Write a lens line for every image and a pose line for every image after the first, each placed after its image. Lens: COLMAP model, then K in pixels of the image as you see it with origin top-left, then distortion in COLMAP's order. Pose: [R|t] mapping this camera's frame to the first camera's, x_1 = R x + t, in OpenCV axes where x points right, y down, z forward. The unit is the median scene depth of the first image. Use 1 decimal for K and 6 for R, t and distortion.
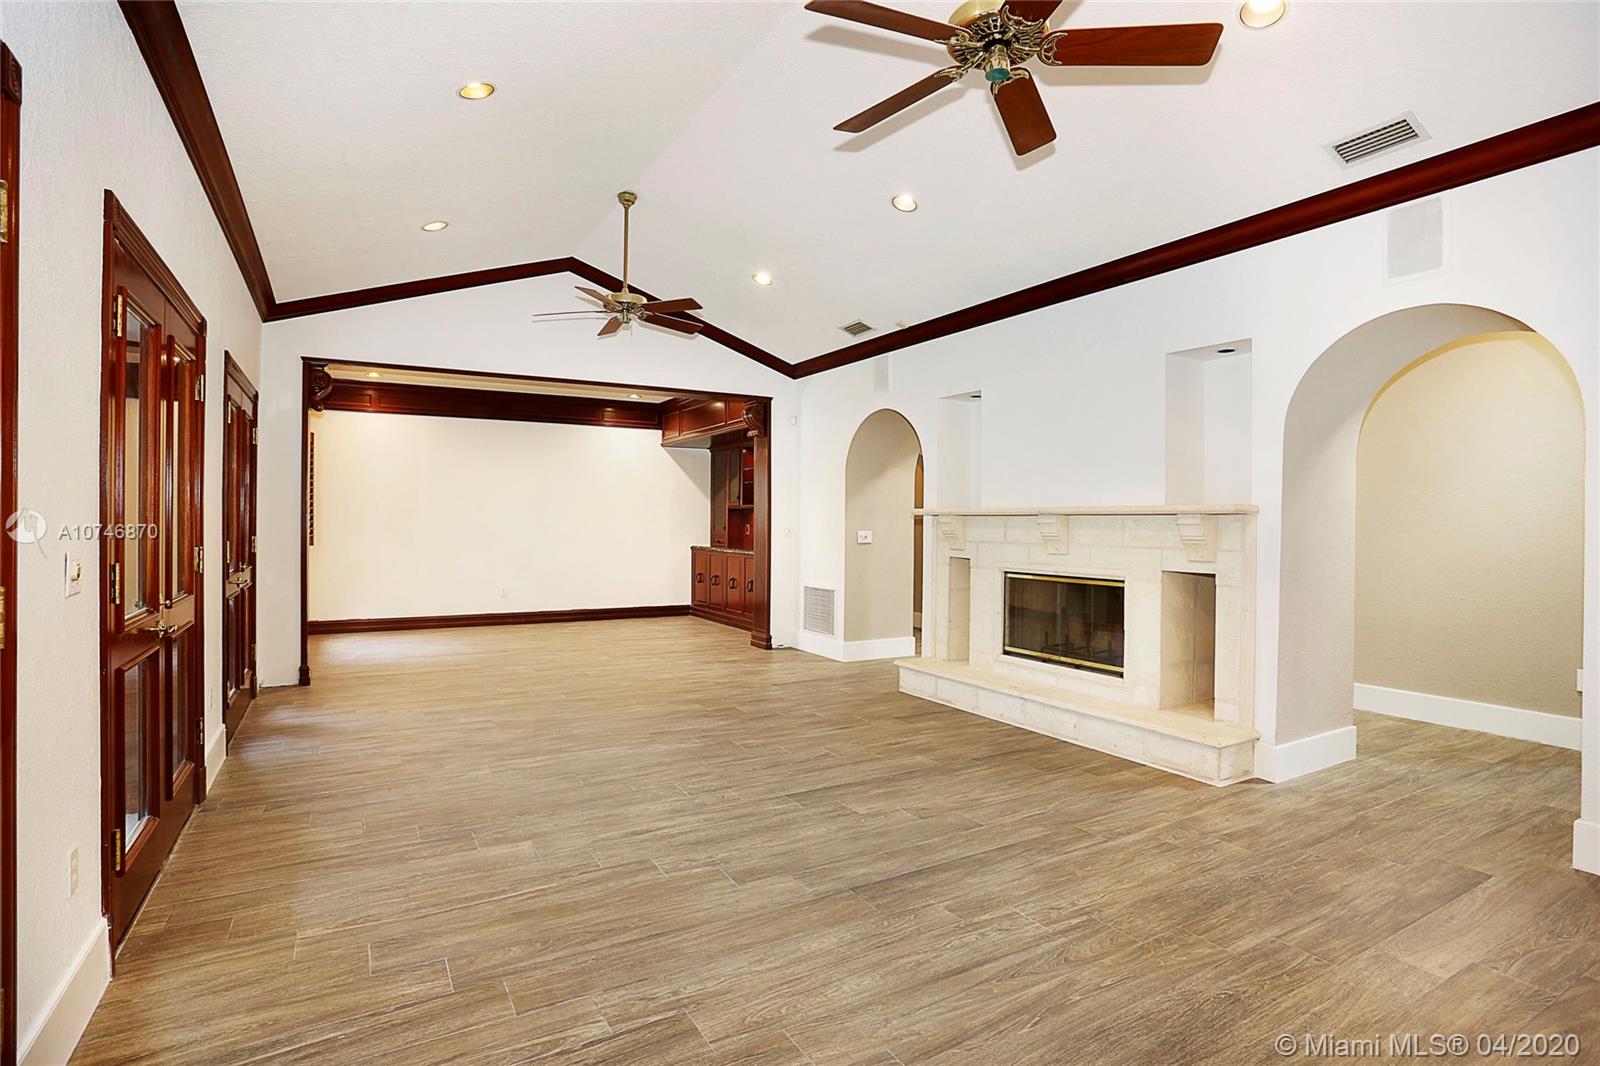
lens RADIAL K [[831.3, 0, 805.8], [0, 831.3, 521.4], [0, 0, 1]] dist [-0.070391, 0.000827]
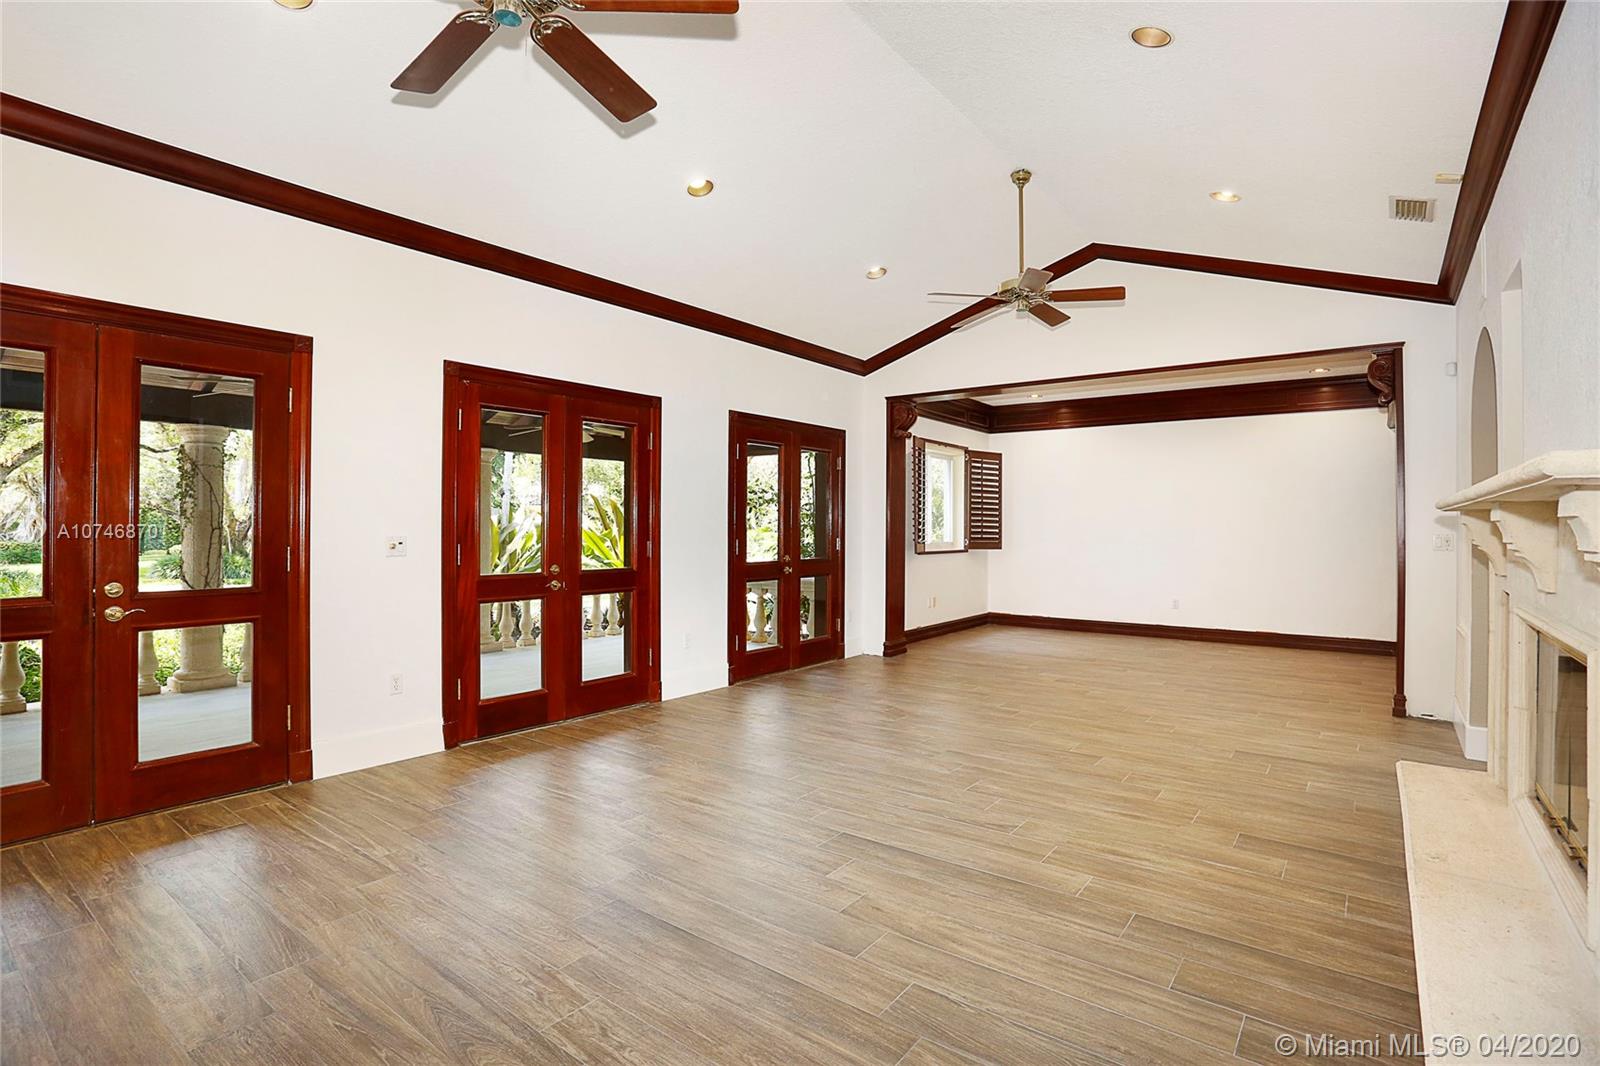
lens RADIAL K [[775.8, 0, 750.9], [0, 775.8, 525.9], [0, 0, 1]] dist [-0.099355, 0.049088]
pose [[0.348902, -0.003410, -0.937153, 0.637451], [-0.006730, 0.999958, -0.006144, 0.010586], [0.937135, 0.008451, 0.348865, 0.565099]]
